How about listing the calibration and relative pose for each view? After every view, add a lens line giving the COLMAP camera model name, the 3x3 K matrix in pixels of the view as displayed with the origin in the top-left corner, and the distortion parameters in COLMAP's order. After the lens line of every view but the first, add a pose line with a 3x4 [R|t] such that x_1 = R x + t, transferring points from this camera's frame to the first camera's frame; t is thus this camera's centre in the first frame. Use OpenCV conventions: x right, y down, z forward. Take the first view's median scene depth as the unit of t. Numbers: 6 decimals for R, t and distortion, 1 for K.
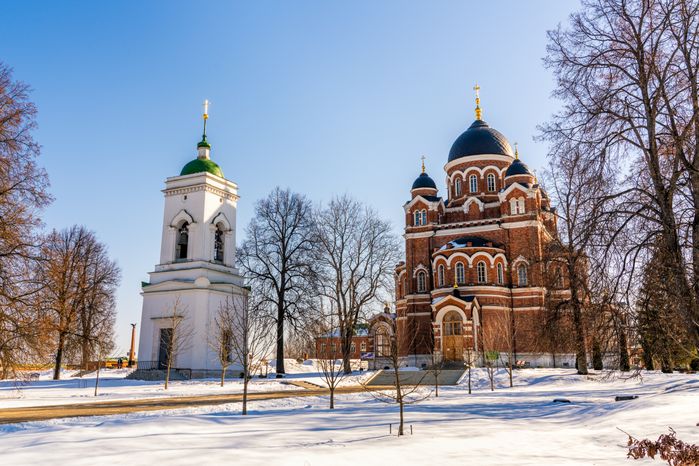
lens RADIAL K [[717.2, 0, 349.5], [0, 717.2, 233.0], [0, 0, 1]] dist [0.006603, 0.002079]
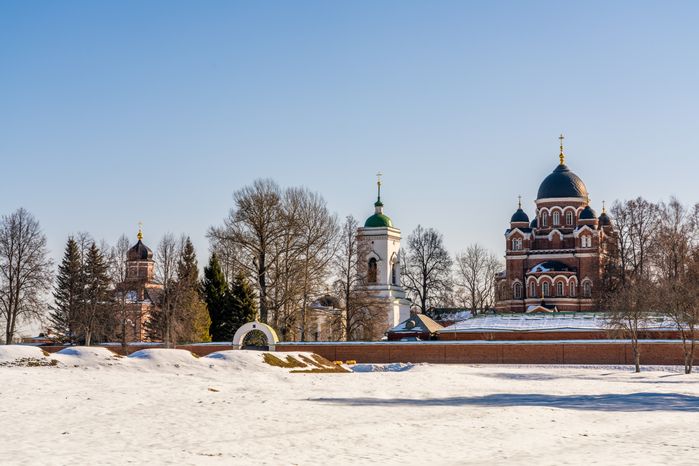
lens RADIAL K [[1358.2, 0, 349.5], [0, 1358.2, 233.0], [0, 0, 1]] dist [-0.000370, -0.079248]
pose [[0.999514, 0.013657, 0.028019, -0.310850], [-0.016534, 0.994316, 0.105178, -0.326080], [-0.026423, -0.105590, 0.994059, -1.658859]]
